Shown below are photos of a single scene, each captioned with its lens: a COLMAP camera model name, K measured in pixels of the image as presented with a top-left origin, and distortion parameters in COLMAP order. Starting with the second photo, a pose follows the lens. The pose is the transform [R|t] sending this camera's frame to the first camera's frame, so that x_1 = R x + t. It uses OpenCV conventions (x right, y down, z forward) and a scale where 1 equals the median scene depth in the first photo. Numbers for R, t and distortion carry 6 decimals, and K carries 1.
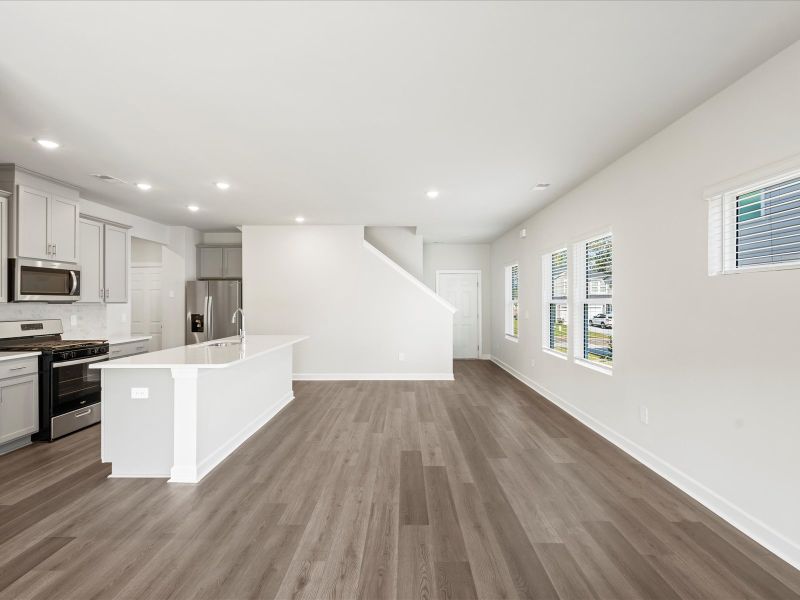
lens RADIAL K [[399.2, 0, 404.5], [0, 399.2, 299.5], [0, 0, 1]] dist [-0.005255, 0.002275]
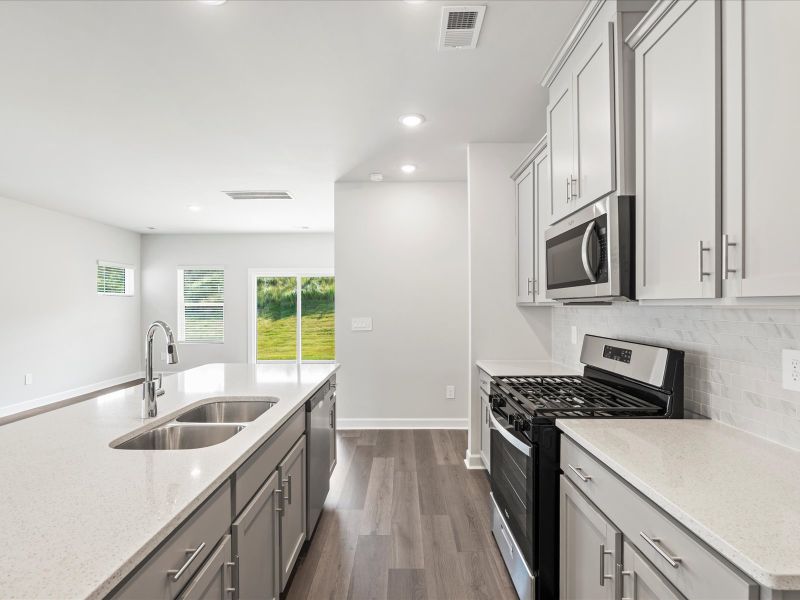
lens RADIAL K [[399.2, 0, 402.3], [0, 399.2, 305.9], [0, 0, 1]] dist [-0.005255, 0.002275]
pose [[-0.999997, 0.001401, 0.002078, -0.570893], [0.001387, 0.999976, -0.006730, 0.012479], [-0.002087, -0.006727, -0.999975, 1.231843]]
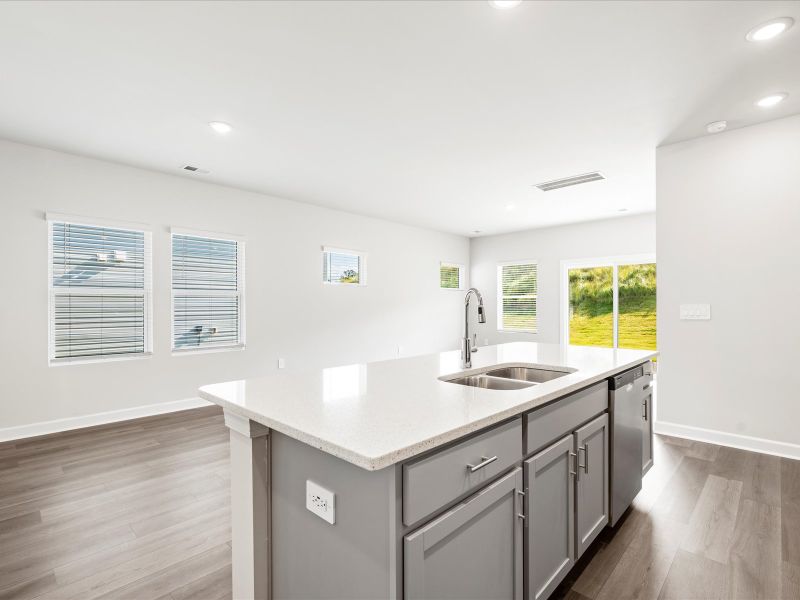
lens RADIAL K [[399.2, 0, 400.2], [0, 399.2, 305.2], [0, 0, 1]] dist [-0.005255, 0.002275]
pose [[-0.723204, -0.000832, 0.690634, -0.590778], [-0.006247, 0.999966, -0.005337, 0.039904], [-0.690606, -0.008175, -0.723185, 1.240781]]
